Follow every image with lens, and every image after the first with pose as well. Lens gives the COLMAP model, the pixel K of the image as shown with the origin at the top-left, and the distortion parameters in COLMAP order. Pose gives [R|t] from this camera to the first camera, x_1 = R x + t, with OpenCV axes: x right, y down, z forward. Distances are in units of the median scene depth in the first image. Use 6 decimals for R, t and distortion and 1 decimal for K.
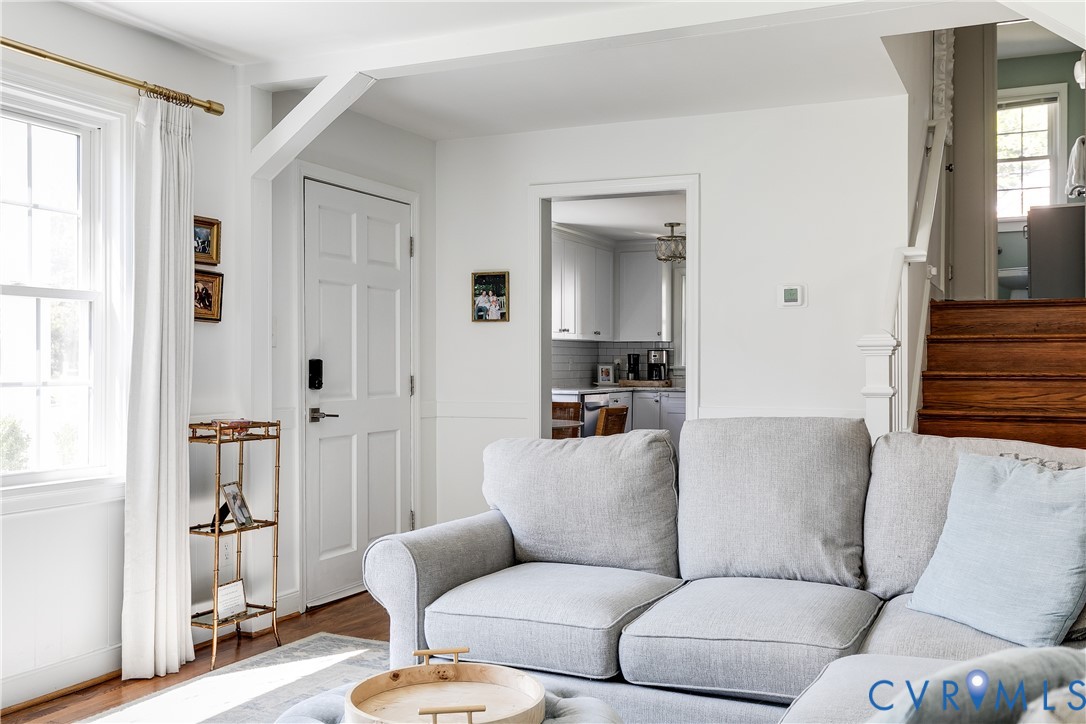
lens RADIAL K [[1048.9, 0, 565.9], [0, 1048.9, 359.5], [0, 0, 1]] dist [0.011058, 0.000000]
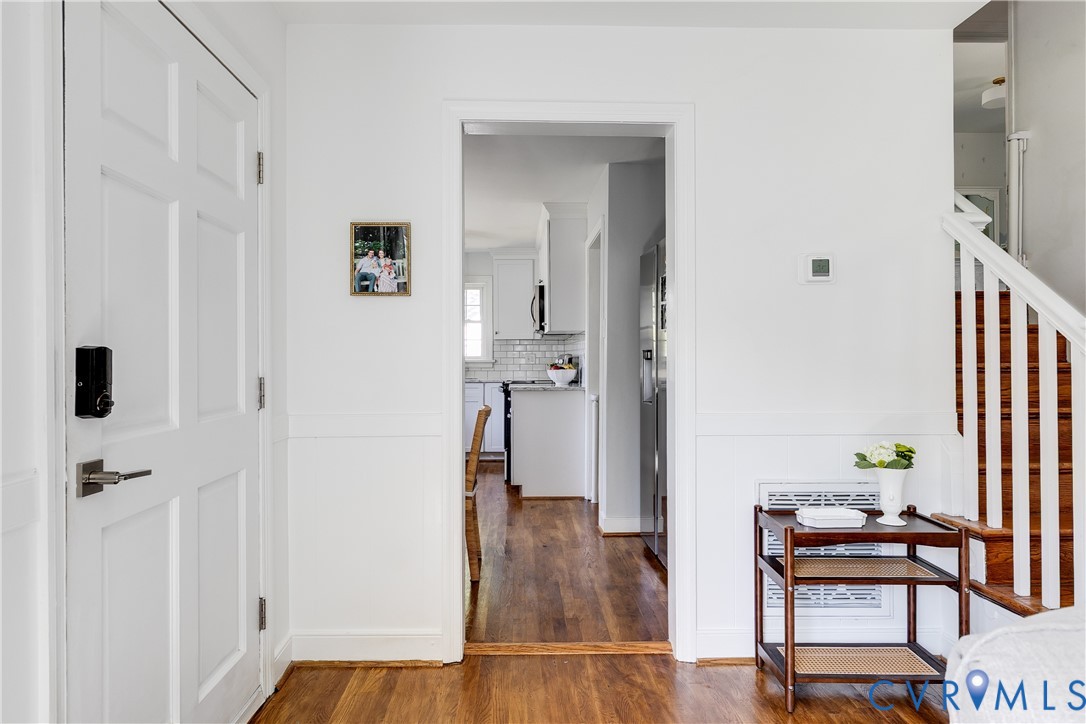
lens RADIAL K [[662.5, 0, 541.0], [0, 662.5, 357.4], [0, 0, 1]] dist [-0.007139, -0.006308]
pose [[0.914087, 0.000489, 0.405519, -0.197453], [-0.001812, 0.999994, 0.002878, 0.003032], [-0.405515, -0.003366, 0.914082, 0.743331]]
